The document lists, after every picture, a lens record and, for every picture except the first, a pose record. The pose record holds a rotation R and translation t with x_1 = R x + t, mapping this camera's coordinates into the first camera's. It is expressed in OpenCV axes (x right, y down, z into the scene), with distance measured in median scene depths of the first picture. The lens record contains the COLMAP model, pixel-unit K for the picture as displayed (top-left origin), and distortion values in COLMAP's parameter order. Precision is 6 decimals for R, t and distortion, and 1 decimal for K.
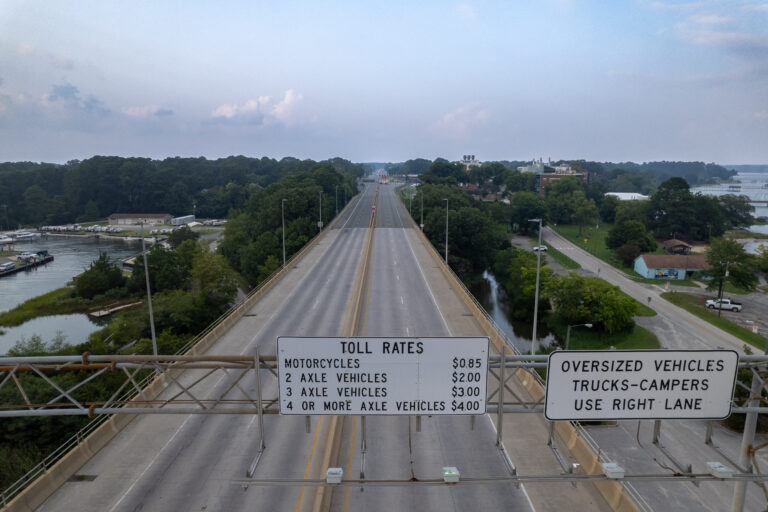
lens RADIAL K [[483.0, 0, 385.6], [0, 483.0, 266.1], [0, 0, 1]] dist [-0.074667, 0.065603]
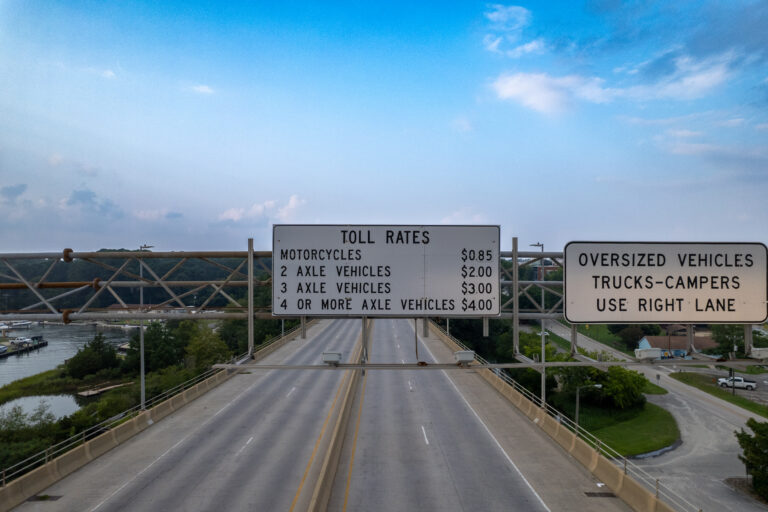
lens RADIAL K [[483.0, 0, 385.6], [0, 483.0, 266.1], [0, 0, 1]] dist [-0.074667, 0.065603]
pose [[0.999998, -0.002056, 0.000694, -0.007470], [0.002152, 0.980136, -0.198316, 0.398567], [-0.000273, 0.198317, 0.980138, 0.090426]]
